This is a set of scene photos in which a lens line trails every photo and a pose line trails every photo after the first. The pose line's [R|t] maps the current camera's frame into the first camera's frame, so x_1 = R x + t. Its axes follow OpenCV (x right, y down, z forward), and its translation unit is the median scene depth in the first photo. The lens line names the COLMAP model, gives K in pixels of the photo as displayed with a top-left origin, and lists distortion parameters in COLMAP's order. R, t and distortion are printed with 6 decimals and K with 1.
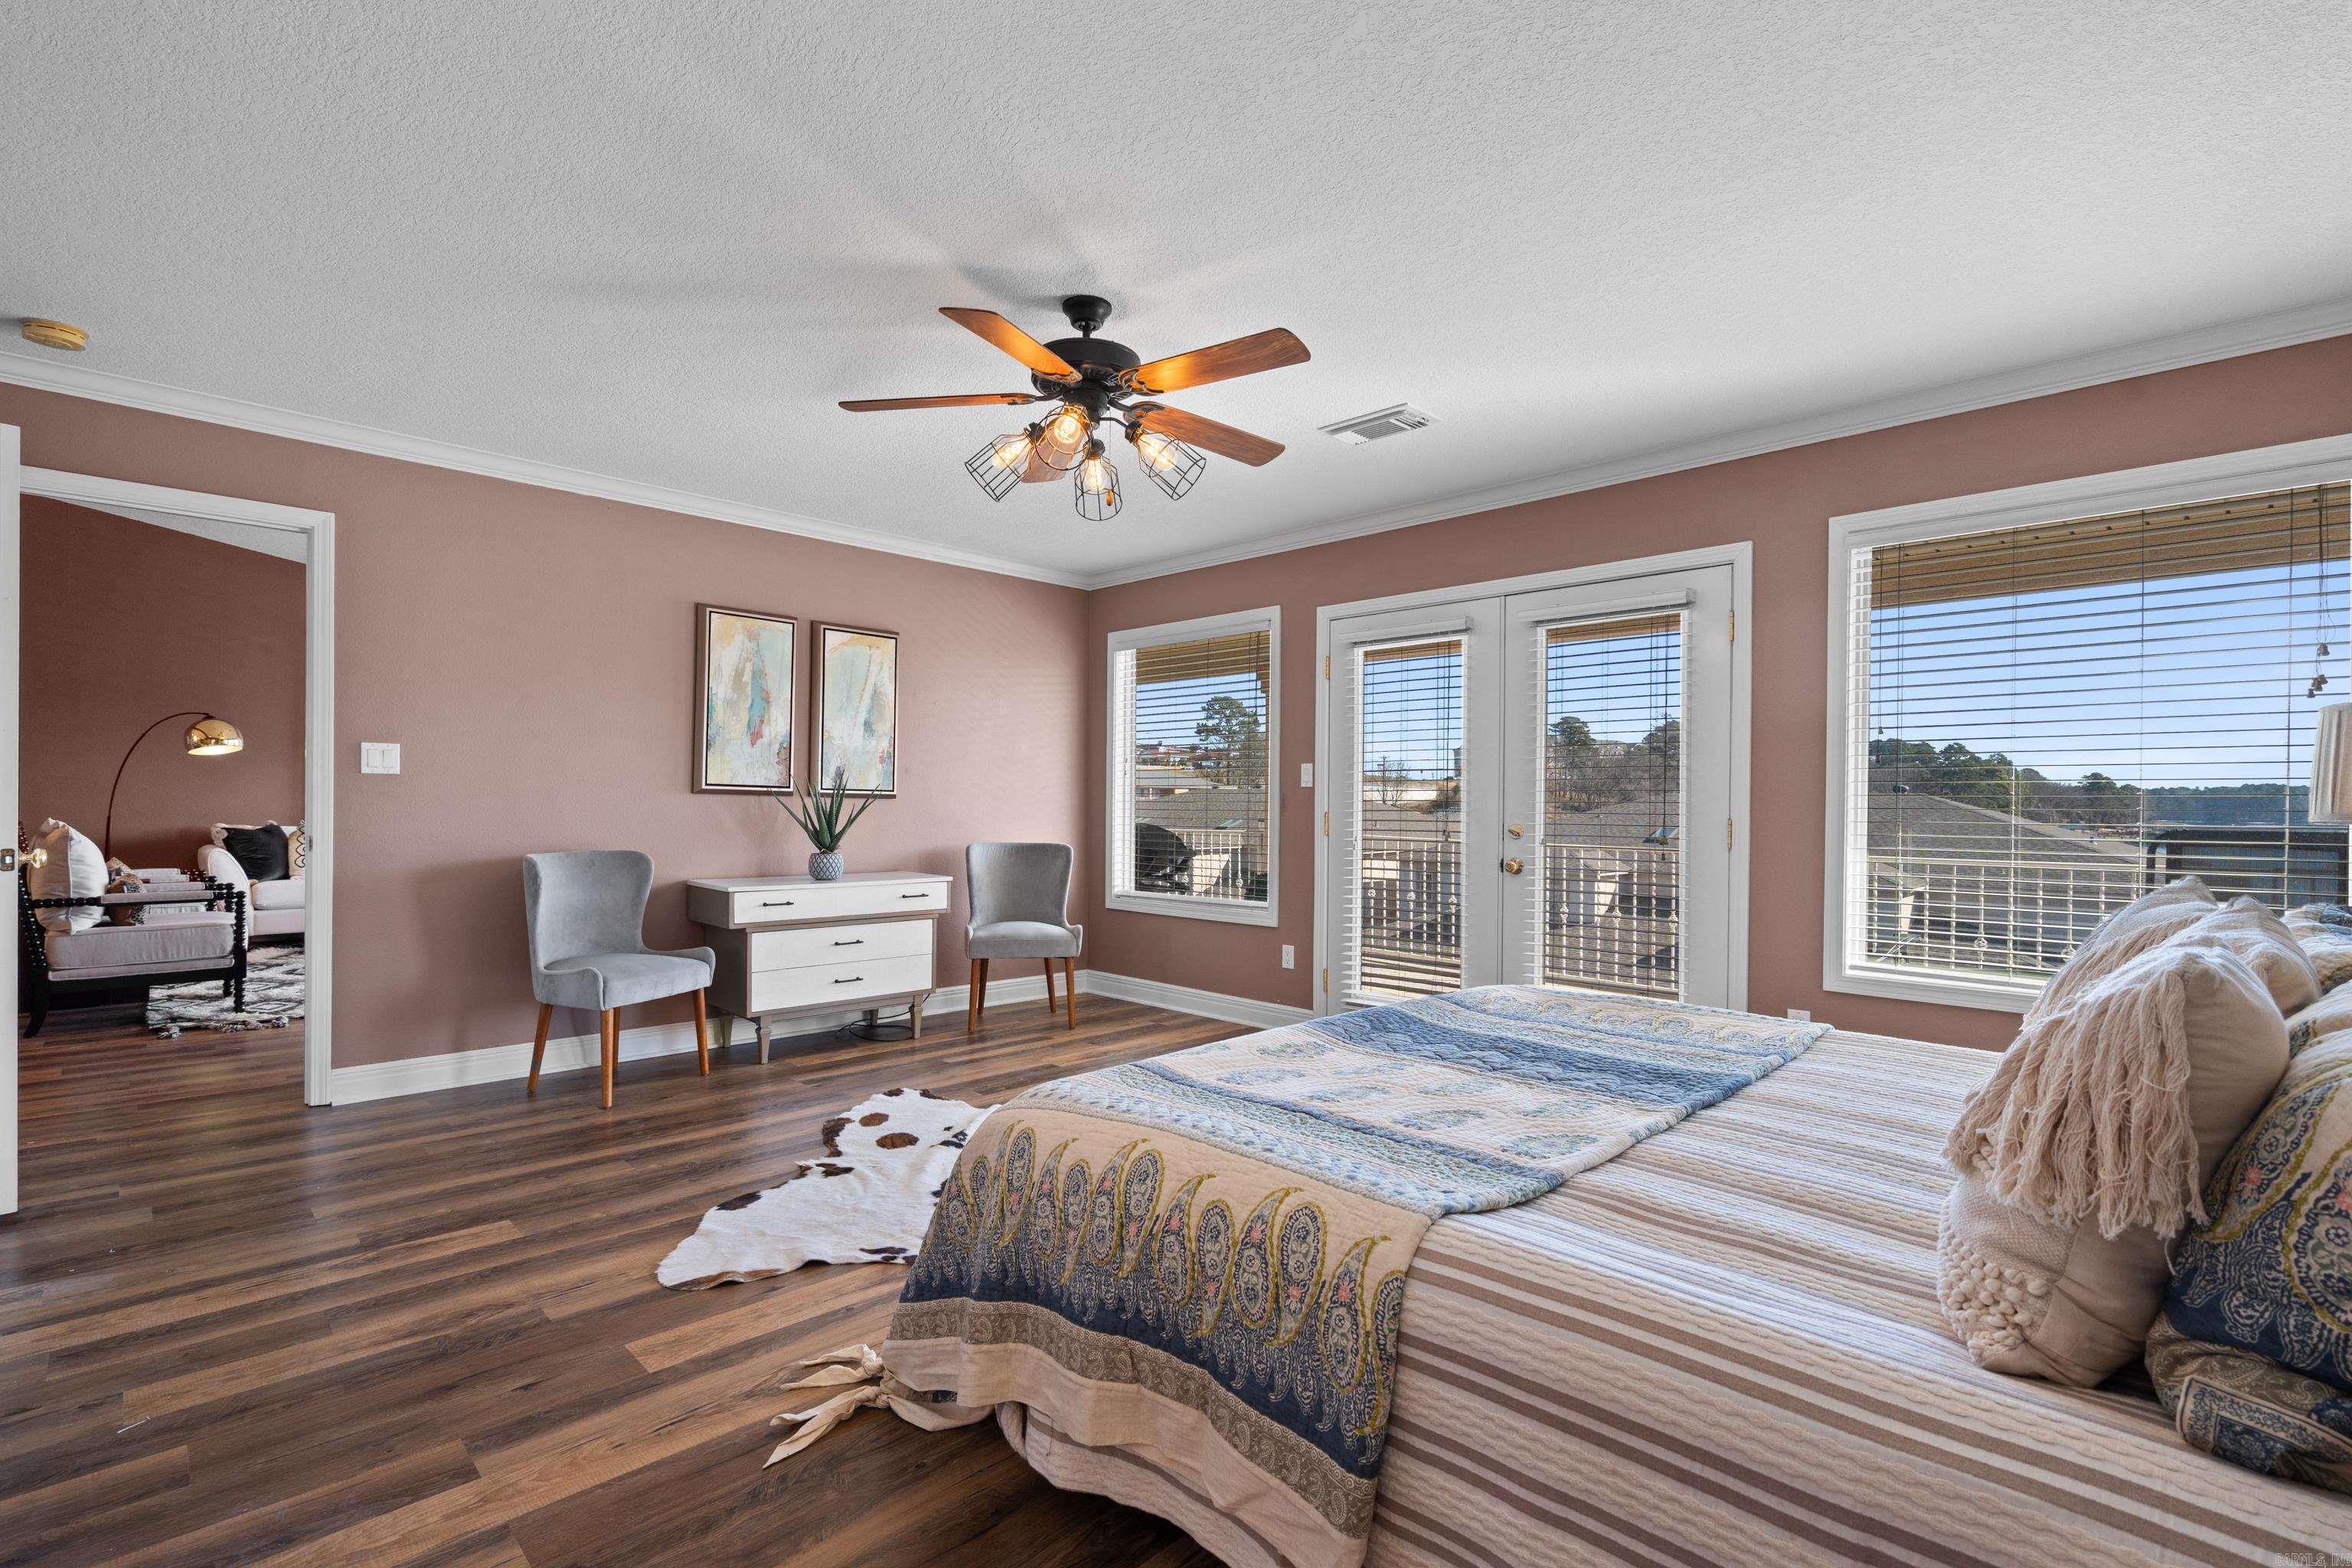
lens RADIAL K [[1086.0, 0, 1177.1], [0, 1086.0, 800.9], [0, 0, 1]] dist [0.000122, 0.000089]
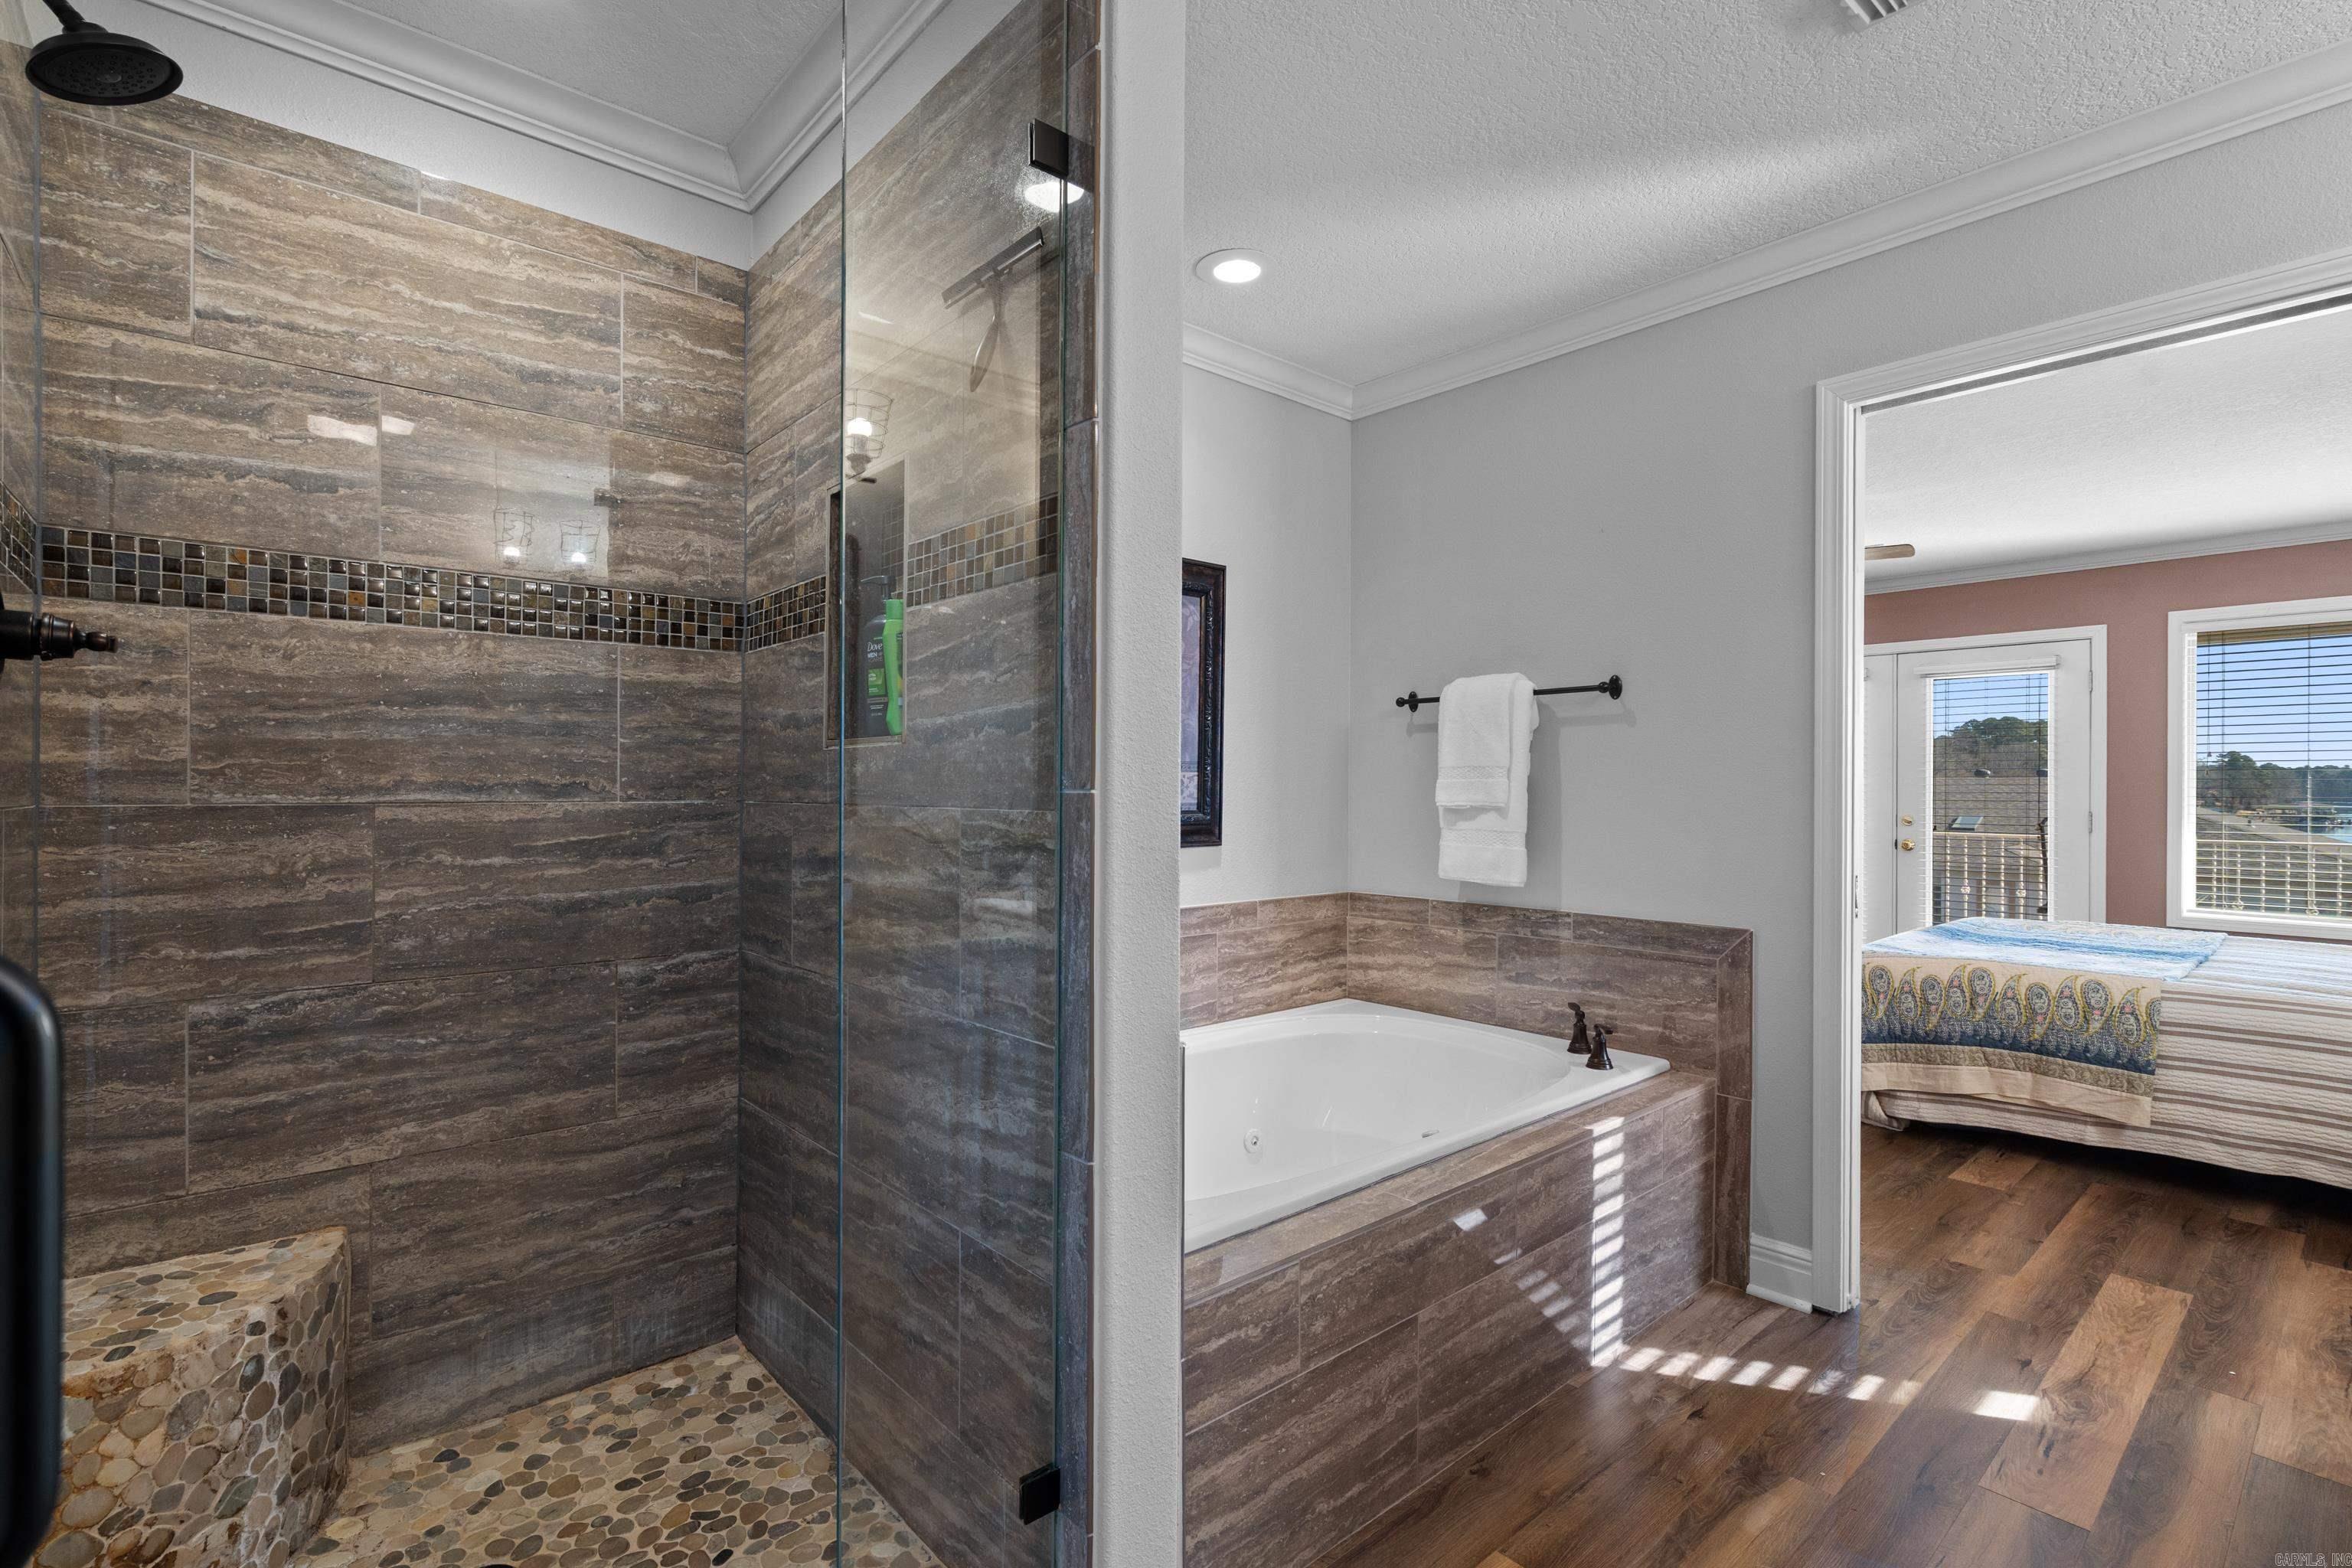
lens RADIAL K [[1091.2, 0, 1176.0], [0, 1091.2, 784.0], [0, 0, 1]] dist [-0.002287, 0.000054]
pose [[0.997695, -0.005033, -0.067676, -0.769065], [0.004936, 0.999987, -0.001603, -0.031095], [0.067683, 0.001265, 0.997706, -0.684816]]
